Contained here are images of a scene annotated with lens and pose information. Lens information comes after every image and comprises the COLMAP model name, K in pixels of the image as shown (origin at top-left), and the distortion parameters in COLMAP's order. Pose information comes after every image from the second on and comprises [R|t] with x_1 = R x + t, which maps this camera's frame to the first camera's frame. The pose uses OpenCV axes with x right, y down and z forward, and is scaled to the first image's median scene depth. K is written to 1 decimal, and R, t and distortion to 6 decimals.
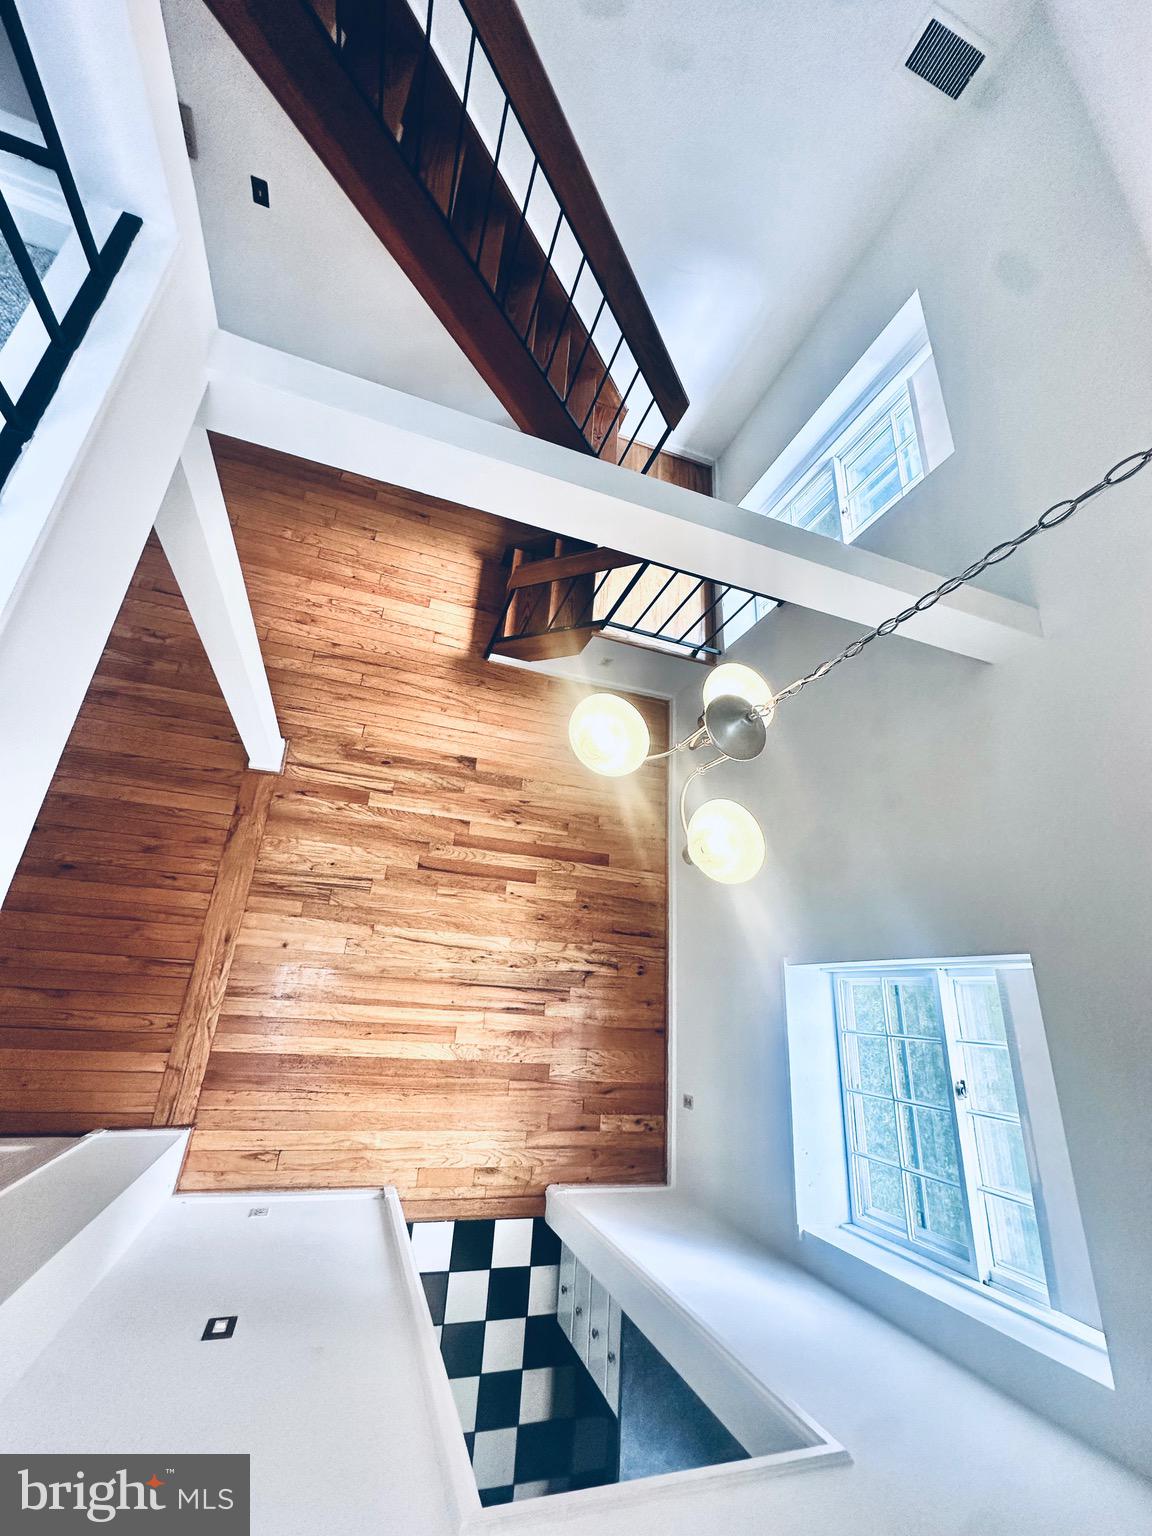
lens RADIAL K [[612.0, 0, 576.1], [0, 612.0, 774.2], [0, 0, 1]] dist [-0.004448, 0.000815]
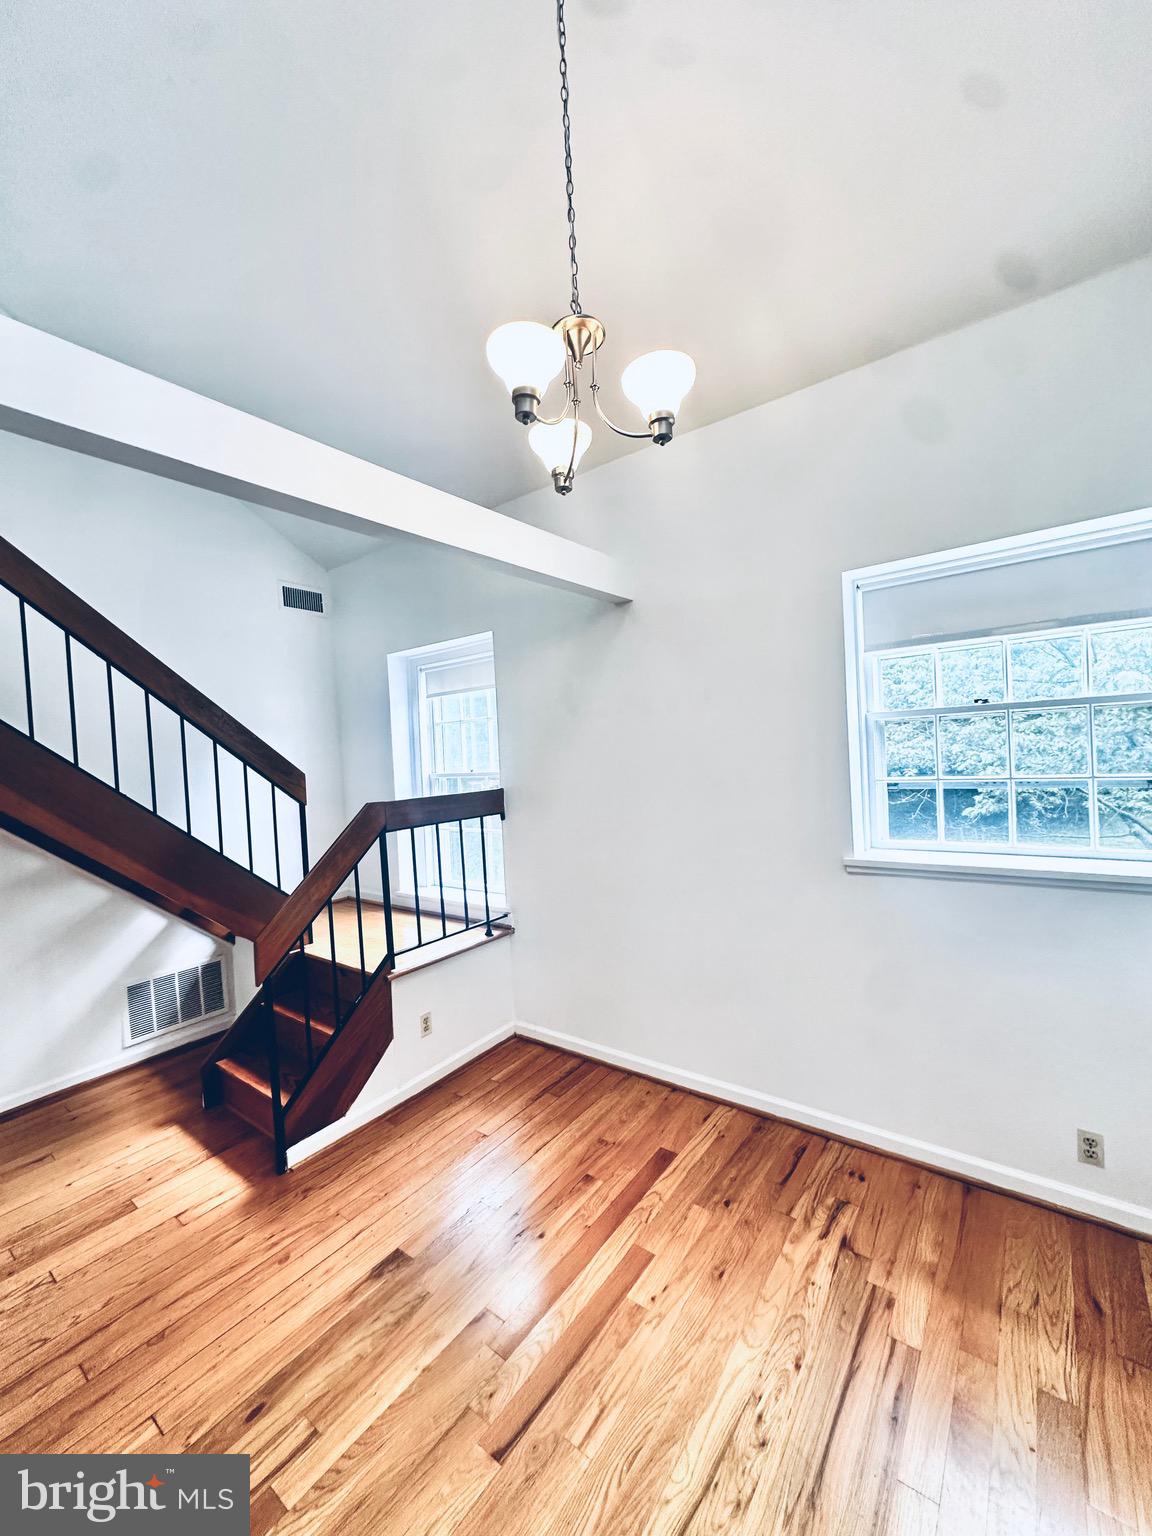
lens RADIAL K [[612.0, 0, 581.5], [0, 612.0, 769.7], [0, 0, 1]] dist [-0.004448, 0.000815]
pose [[0.495728, -0.386160, 0.777904, -0.356682], [0.866847, 0.274870, -0.415960, 0.234310], [-0.053195, 0.880527, 0.471002, 0.391606]]
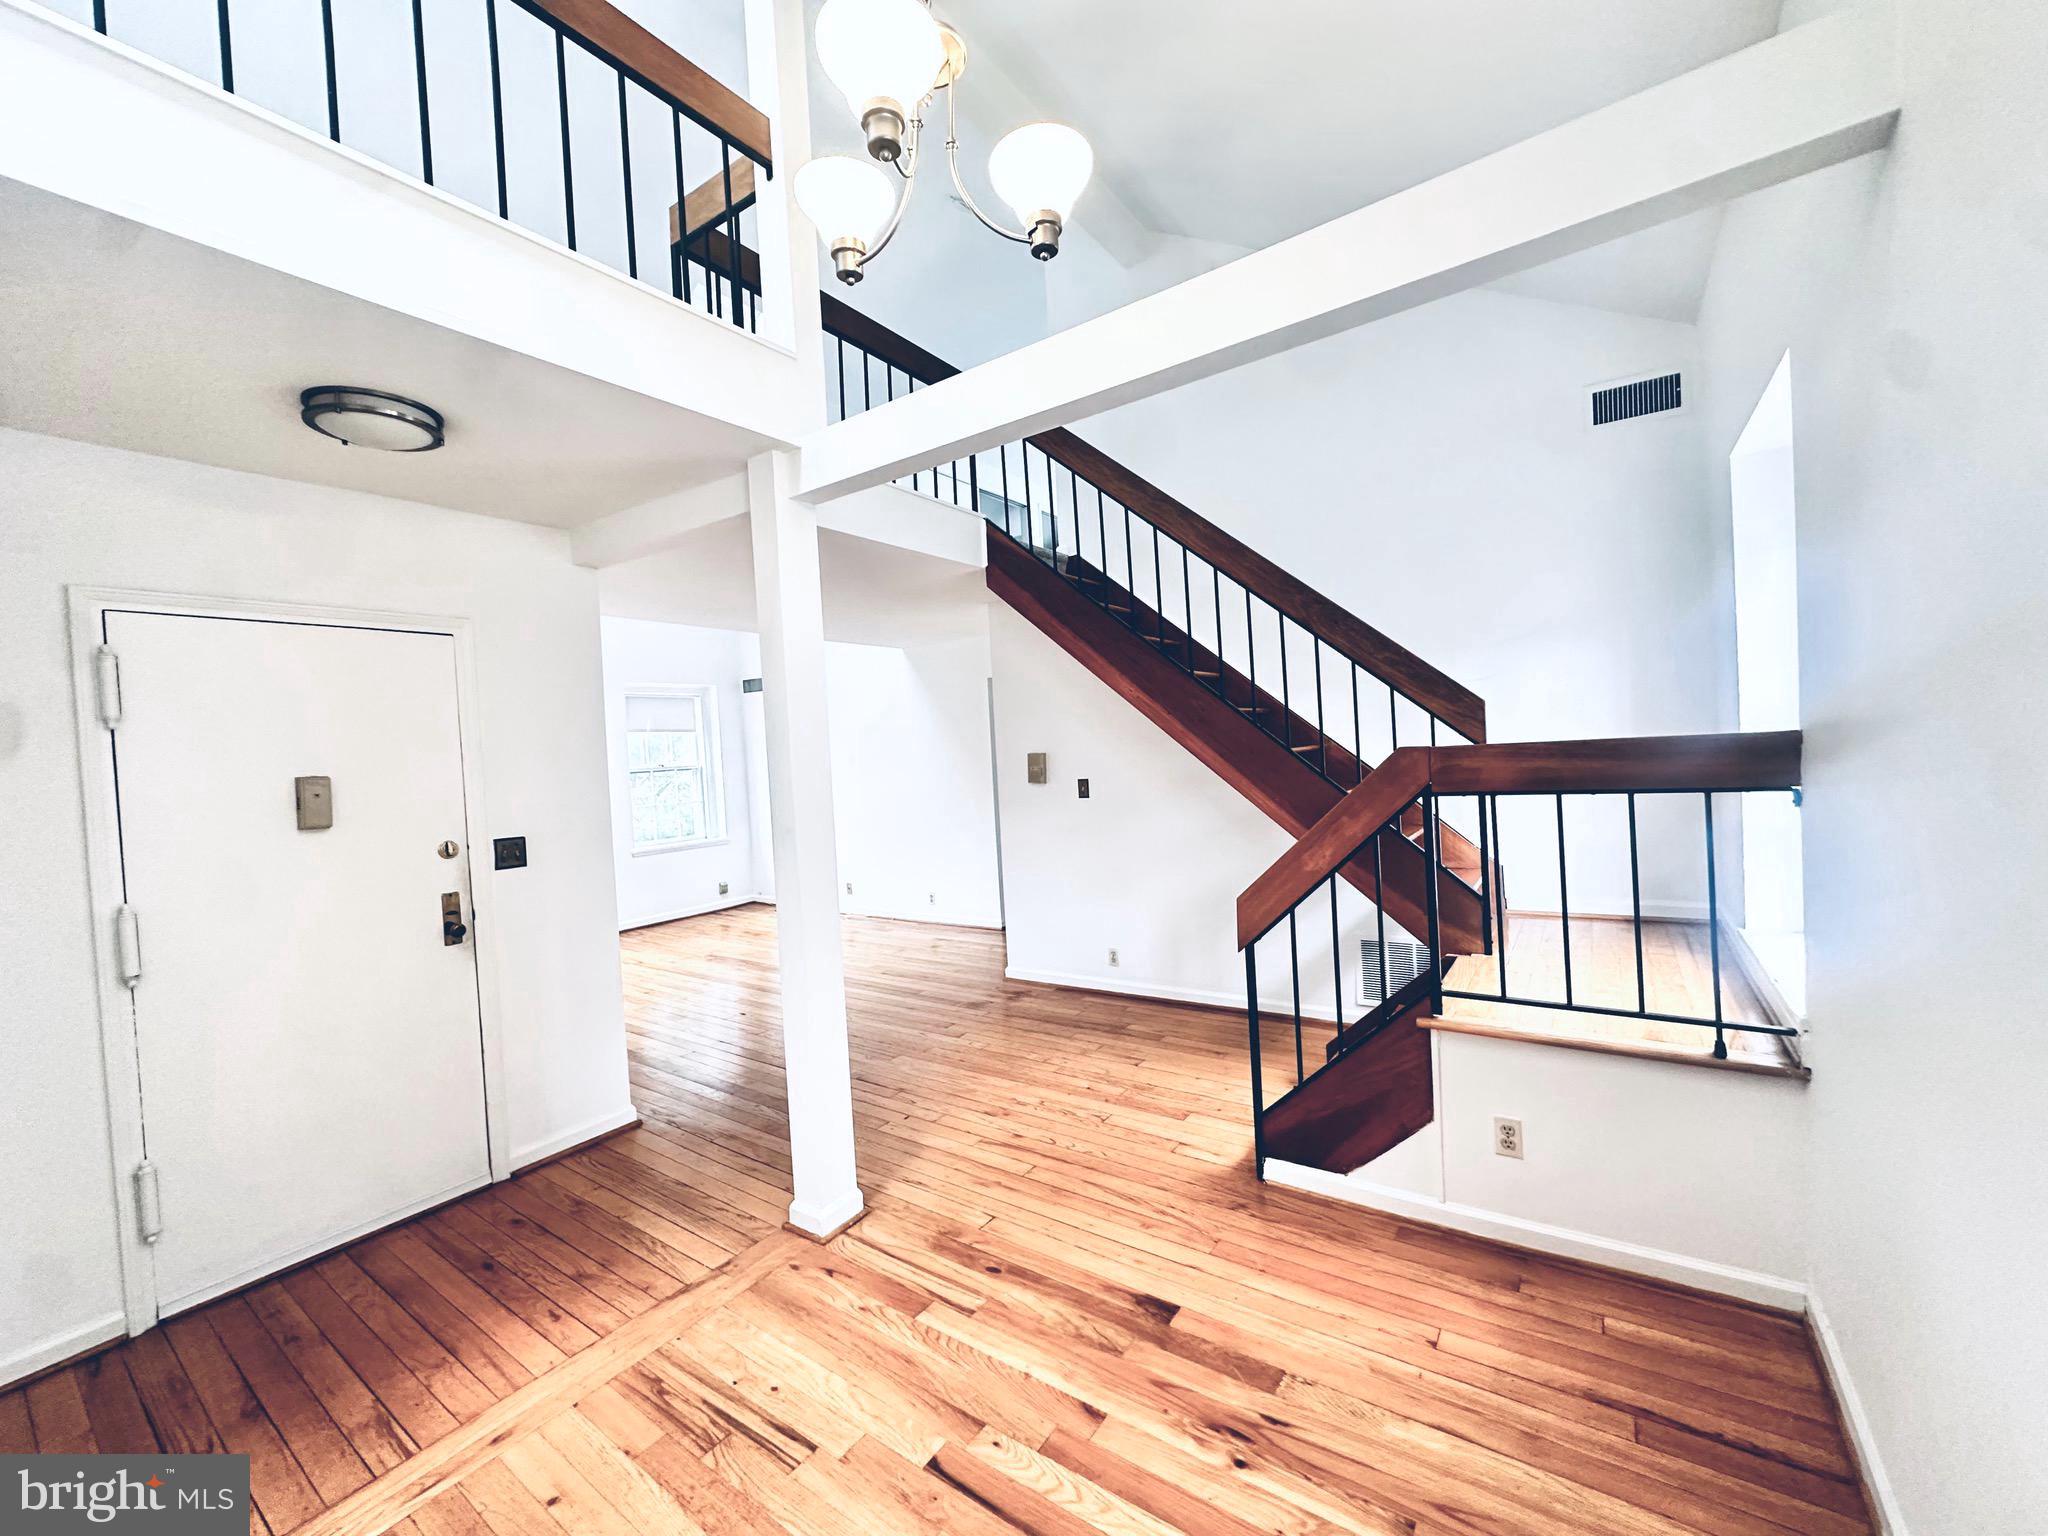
lens RADIAL K [[816.1, 0, 1019.3], [0, 816.1, 770.1], [0, 0, 1]] dist [-0.004448, 0.000815]
pose [[0.778578, -0.369387, -0.507316, 0.185778], [-0.388415, 0.351302, -0.851892, 0.390508], [0.492899, 0.860314, 0.130041, 0.582647]]
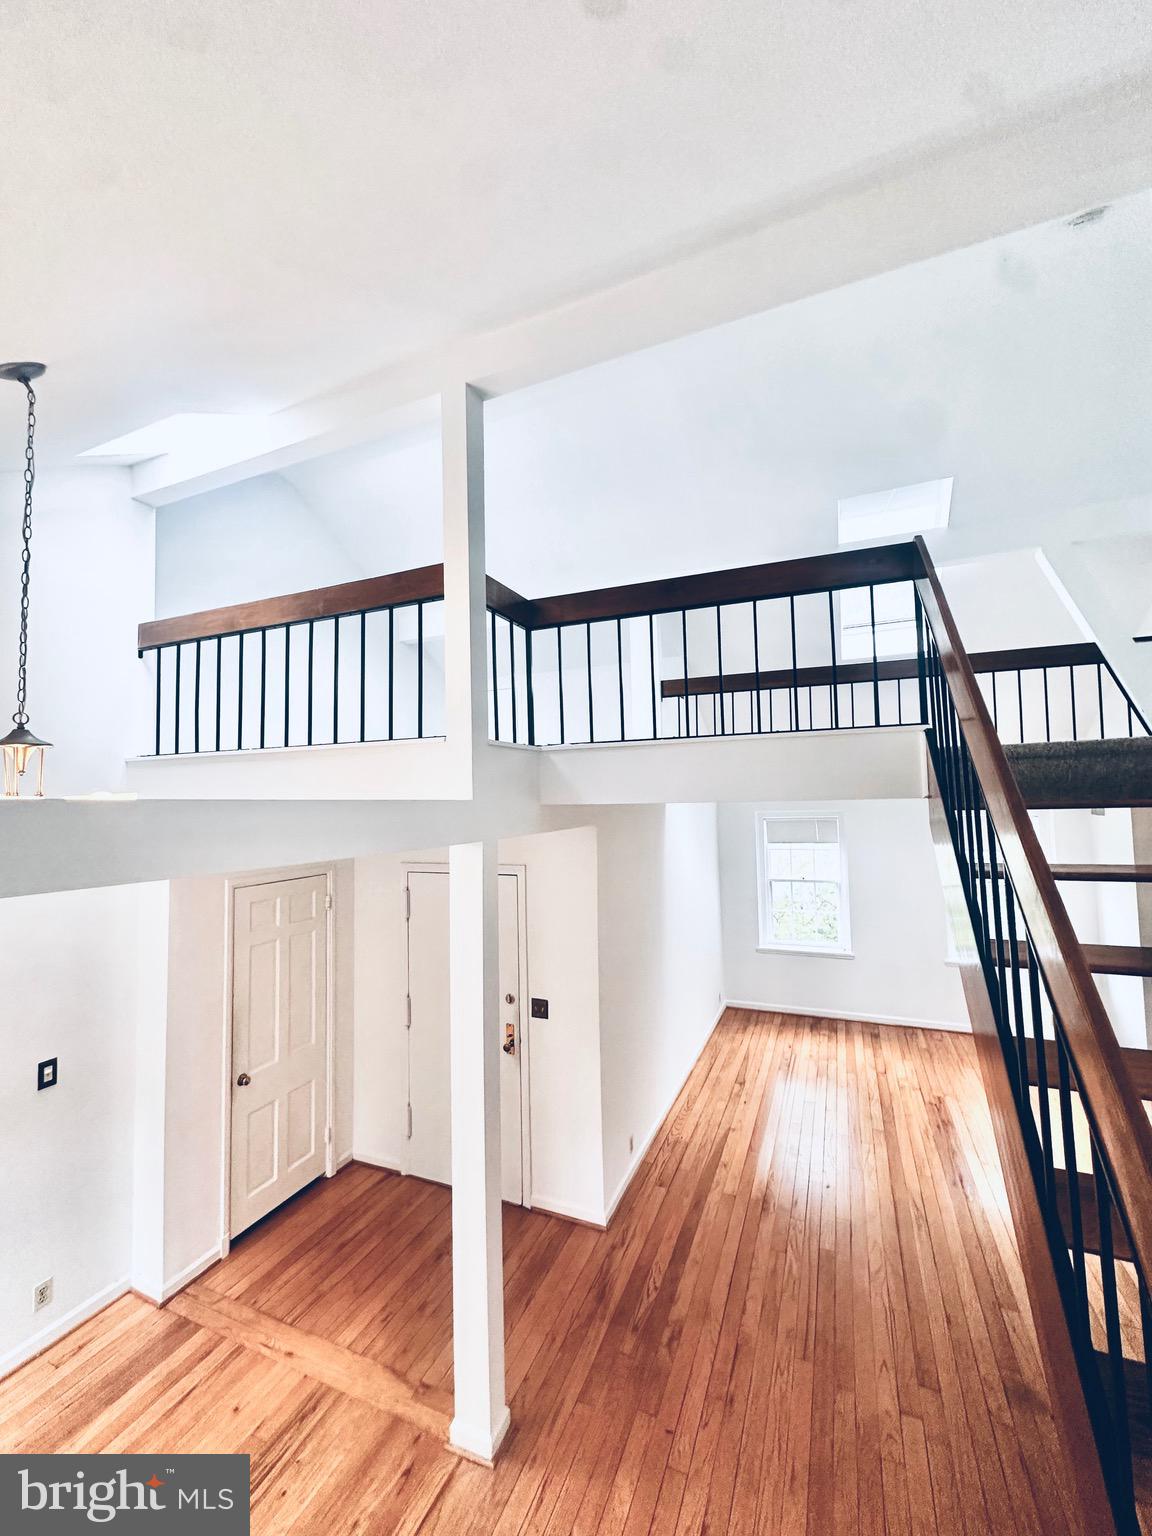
lens RADIAL K [[612.0, 0, 577.8], [0, 612.0, 763.6], [0, 0, 1]] dist [-0.004448, 0.000815]
pose [[-0.316654, -0.389944, -0.864682, 0.352004], [-0.923841, 0.333462, 0.187938, -0.496215], [0.215054, 0.858339, -0.465838, 0.647345]]
